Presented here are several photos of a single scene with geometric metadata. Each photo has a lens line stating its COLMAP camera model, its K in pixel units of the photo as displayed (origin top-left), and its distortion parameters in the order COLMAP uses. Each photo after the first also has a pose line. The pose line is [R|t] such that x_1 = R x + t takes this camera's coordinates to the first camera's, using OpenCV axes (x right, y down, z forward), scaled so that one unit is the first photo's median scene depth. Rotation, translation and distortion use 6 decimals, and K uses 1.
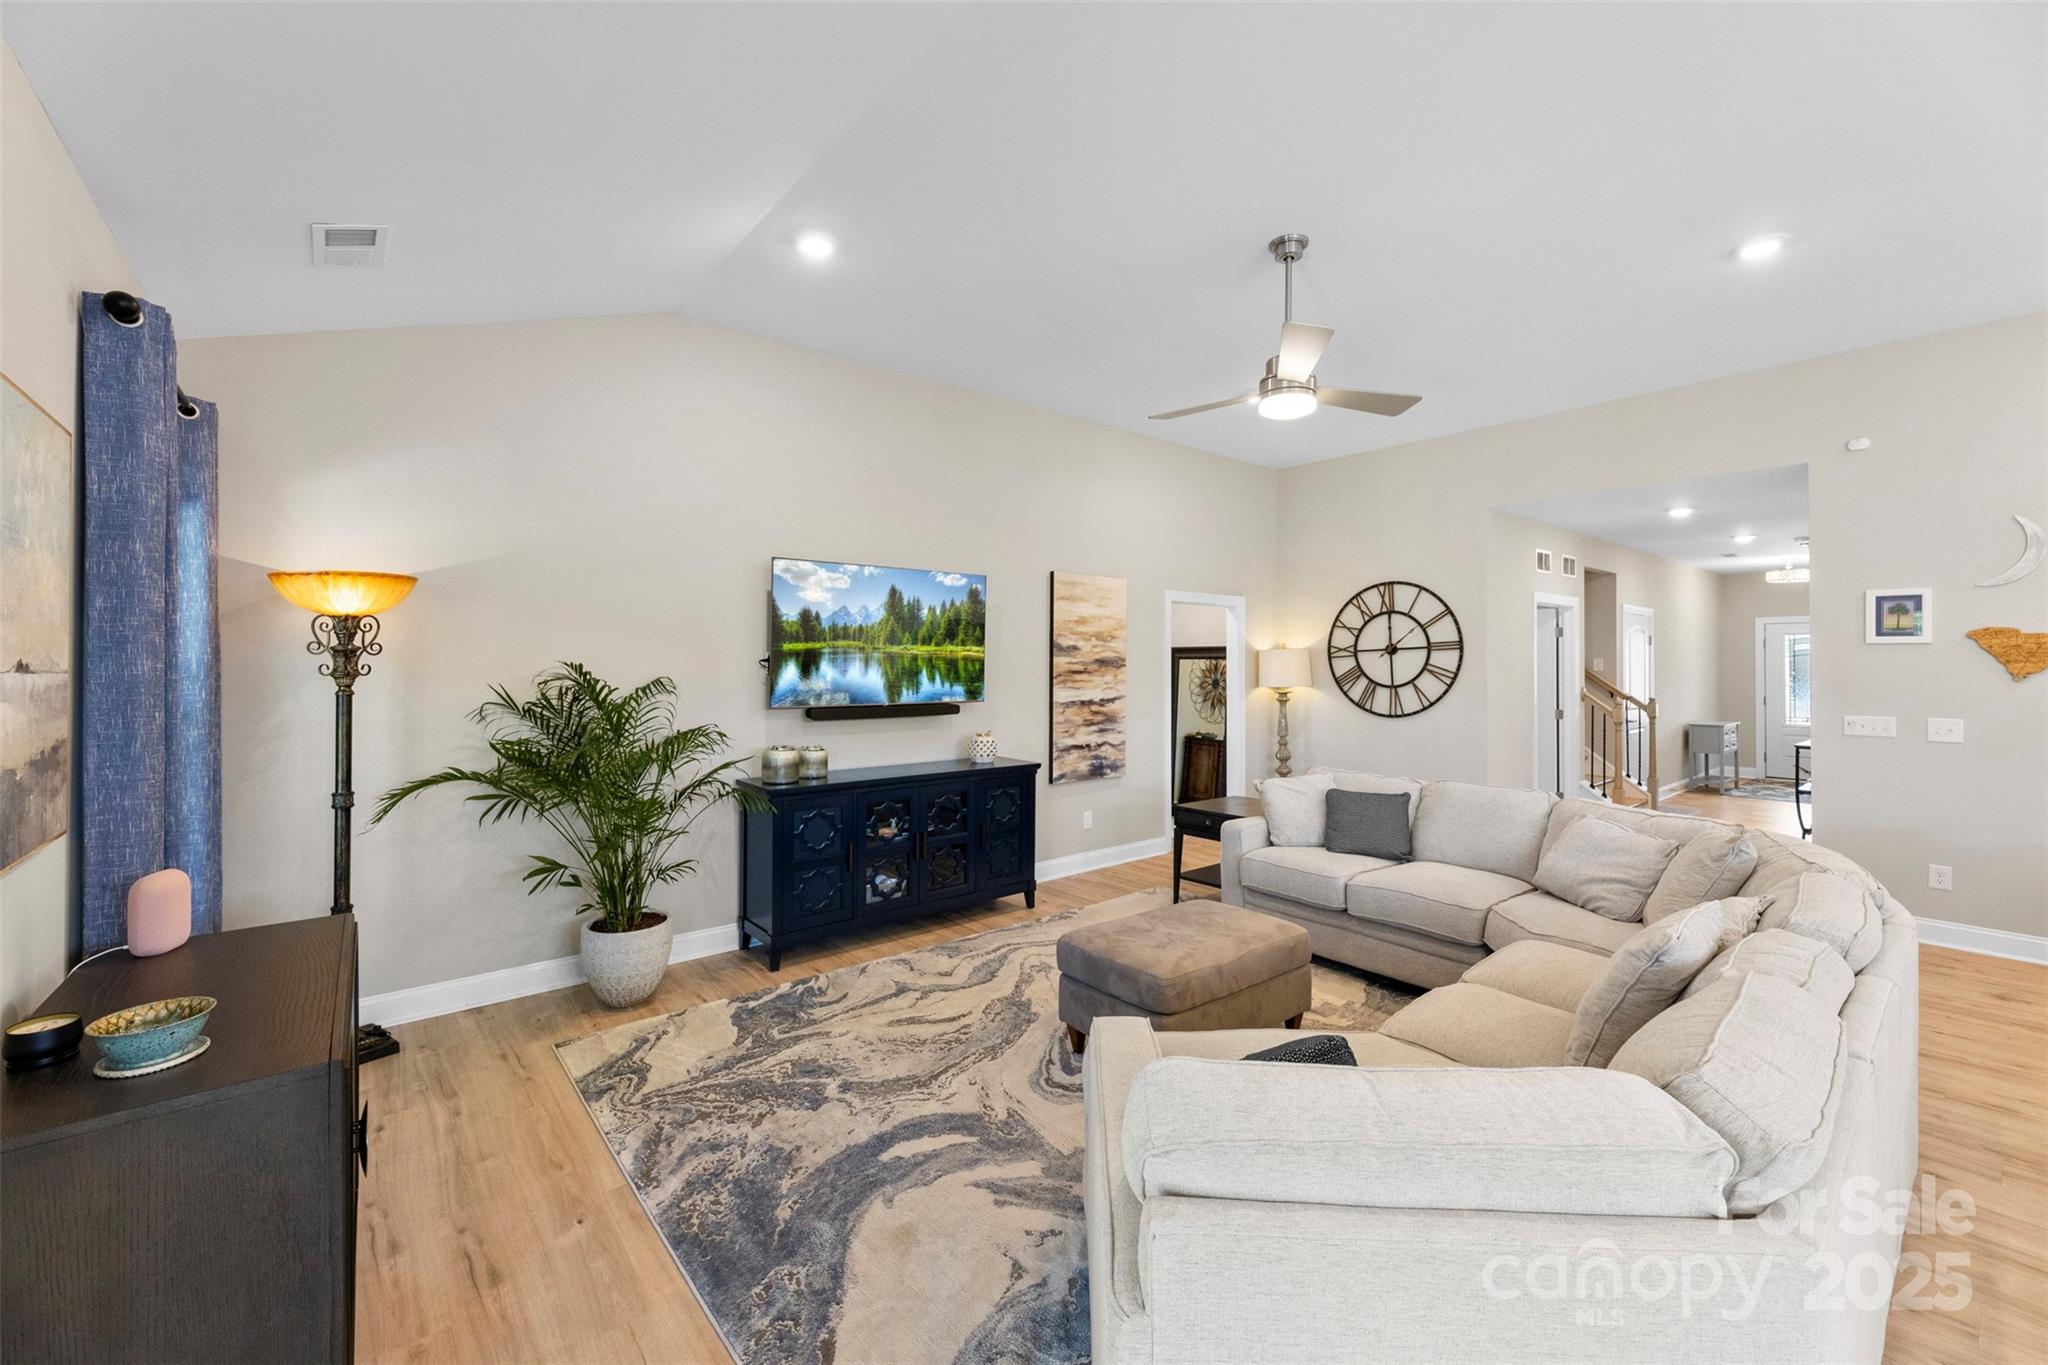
lens RADIAL K [[822.1, 0, 1009.8], [0, 822.1, 657.7], [0, 0, 1]] dist [-0.002424, -0.000464]
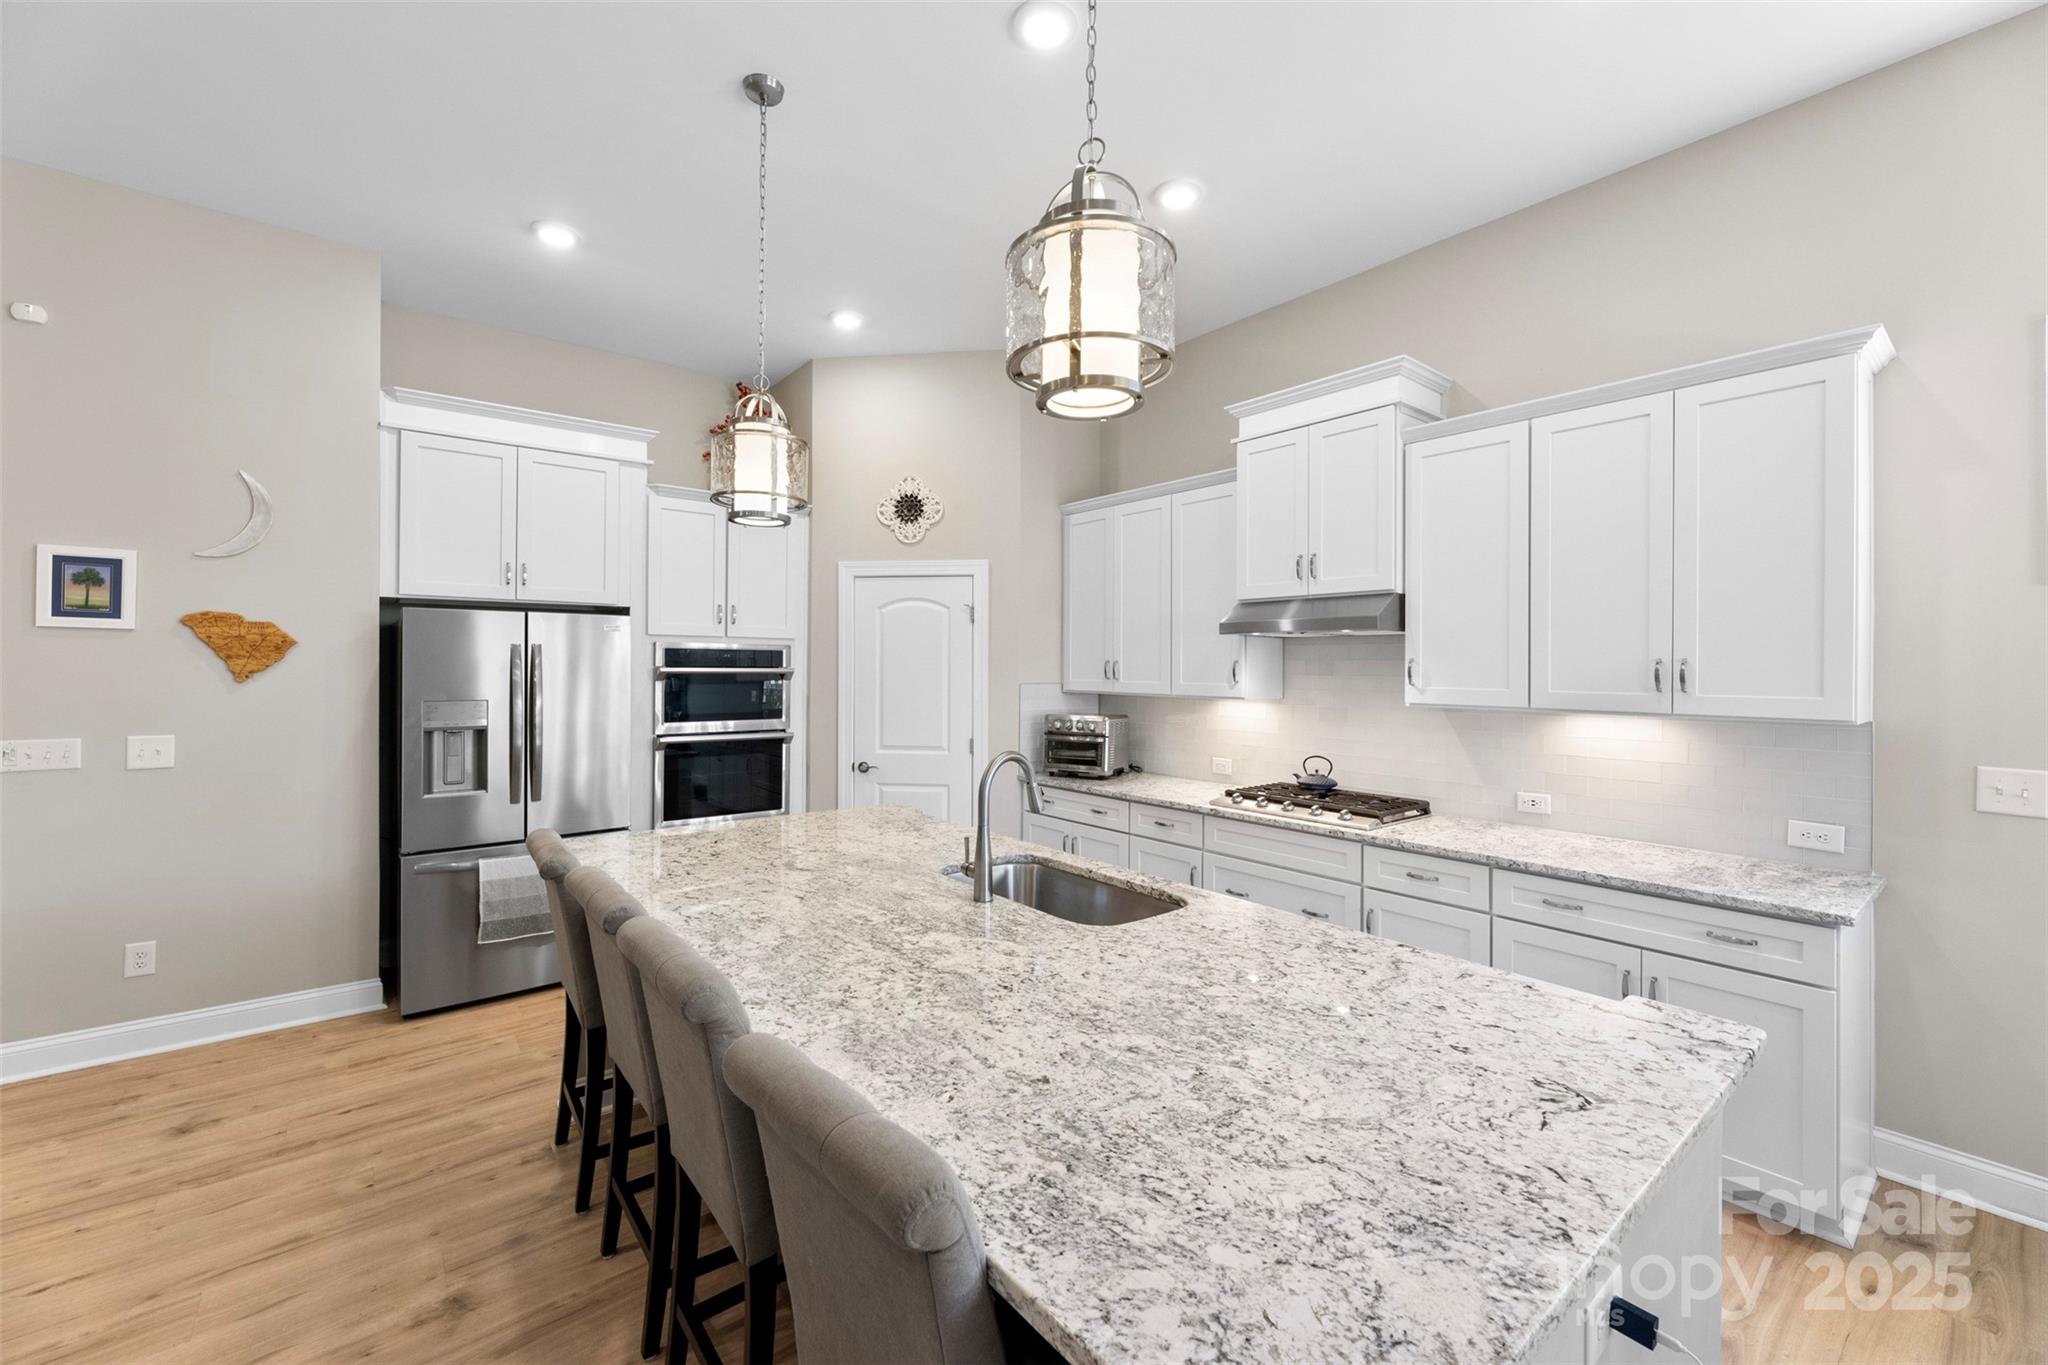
lens RADIAL K [[822.1, 0, 1020.1], [0, 822.1, 665.4], [0, 0, 1]] dist [-0.002424, -0.000464]
pose [[0.011561, 0.002898, 0.999929, 0.414027], [-0.014105, 0.999897, -0.002735, 0.004207], [-0.999834, -0.014072, 0.011600, 0.220638]]
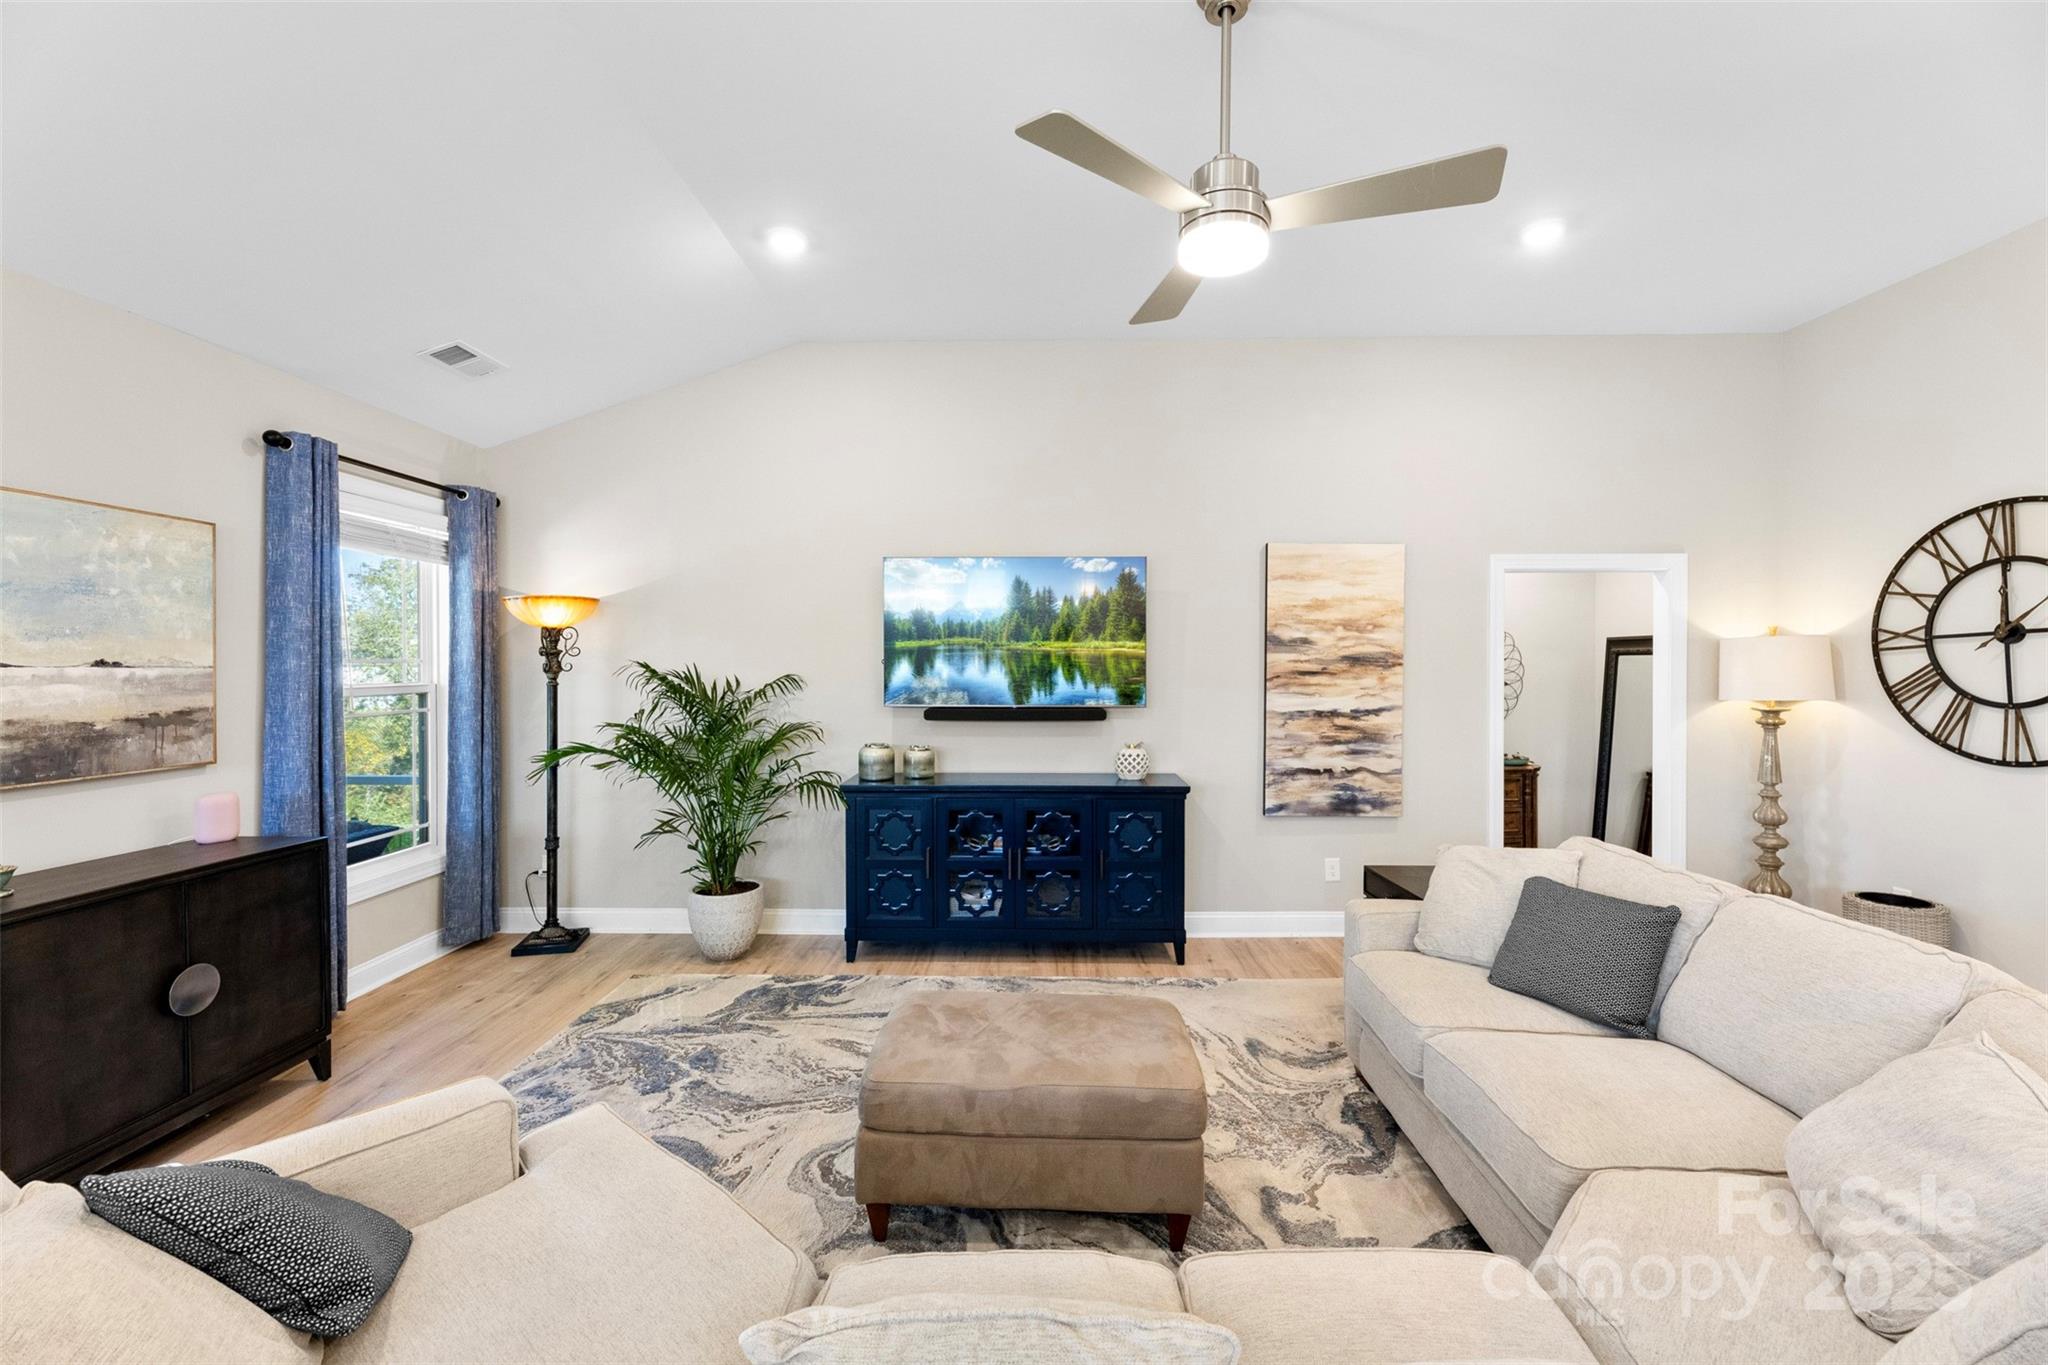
lens RADIAL K [[822.1, 0, 1015.3], [0, 822.1, 667.4], [0, 0, 1]] dist [-0.002424, -0.000464]
pose [[0.763333, 0.002259, -0.646001, 0.471704], [0.005519, 0.999935, 0.010019, 0.004400], [0.645981, -0.011213, 0.763271, 0.314519]]
